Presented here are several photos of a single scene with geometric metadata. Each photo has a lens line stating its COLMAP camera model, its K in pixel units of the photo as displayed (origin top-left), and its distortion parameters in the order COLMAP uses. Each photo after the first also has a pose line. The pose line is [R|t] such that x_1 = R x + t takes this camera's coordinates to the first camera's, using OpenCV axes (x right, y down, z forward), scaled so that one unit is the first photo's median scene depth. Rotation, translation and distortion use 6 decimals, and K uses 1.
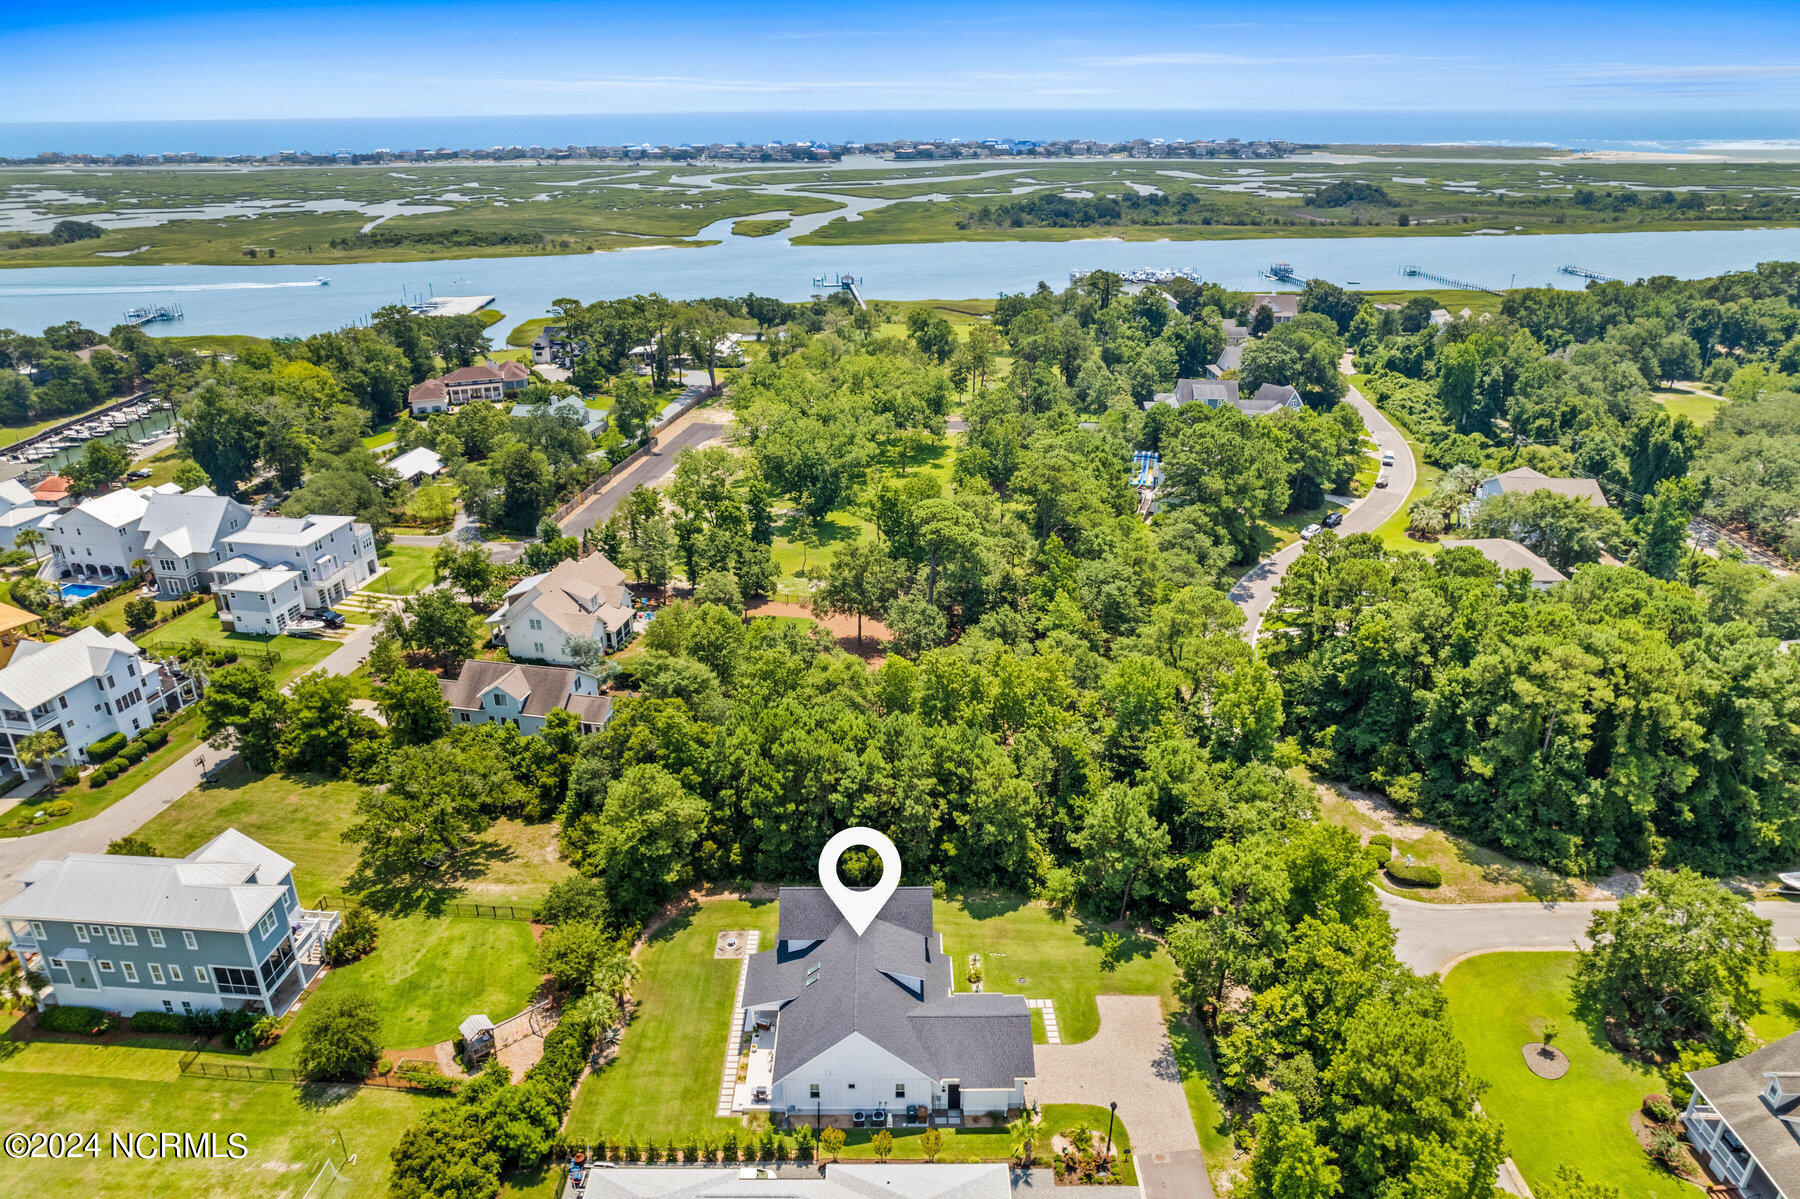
lens RADIAL K [[1136.5, 0, 913.6], [0, 1136.5, 602.2], [0, 0, 1]] dist [-0.039728, 0.028854]
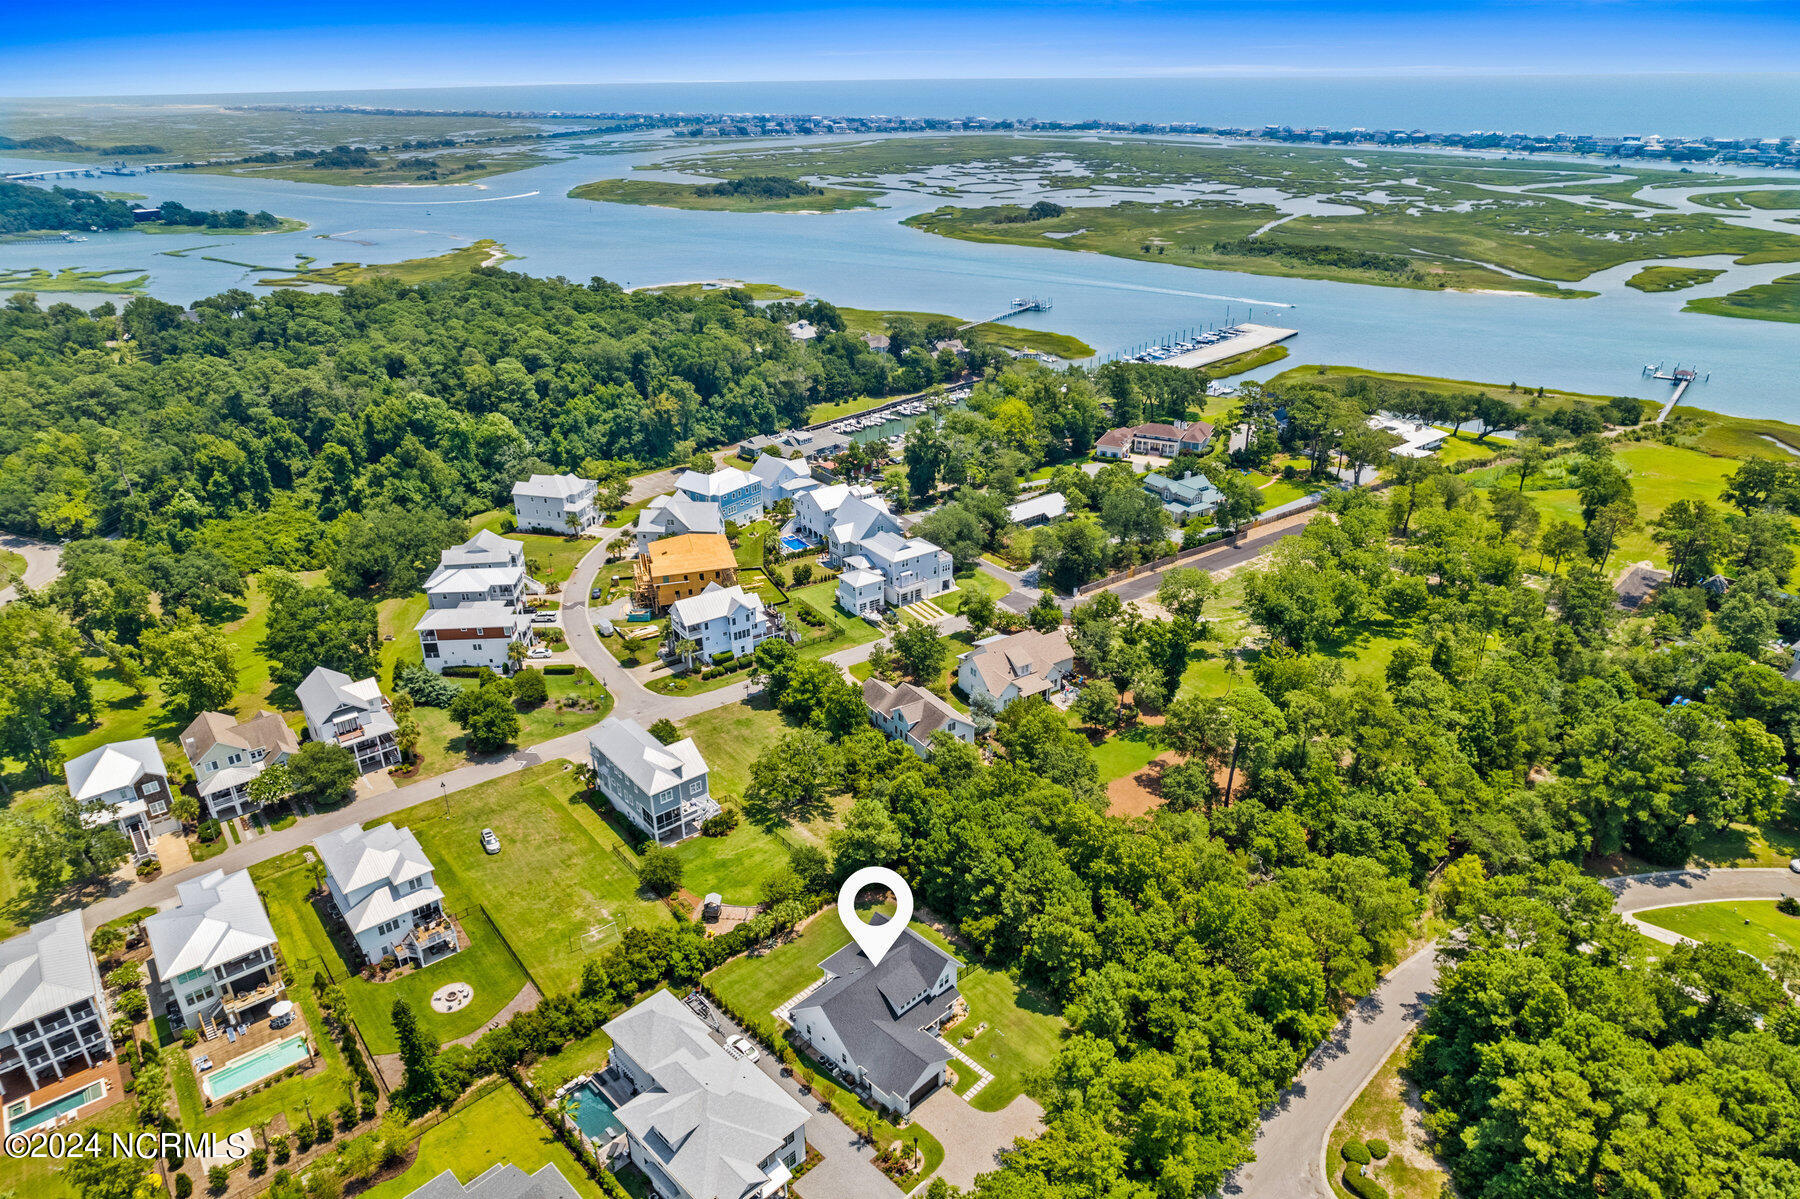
lens RADIAL K [[1136.5, 0, 898.7], [0, 1136.5, 602.7], [0, 0, 1]] dist [-0.039728, 0.028854]
pose [[0.712195, 0.300765, -0.634286, 0.403542], [-0.289744, 0.948954, 0.124640, -0.184401], [0.639395, 0.095013, 0.762985, -0.102094]]
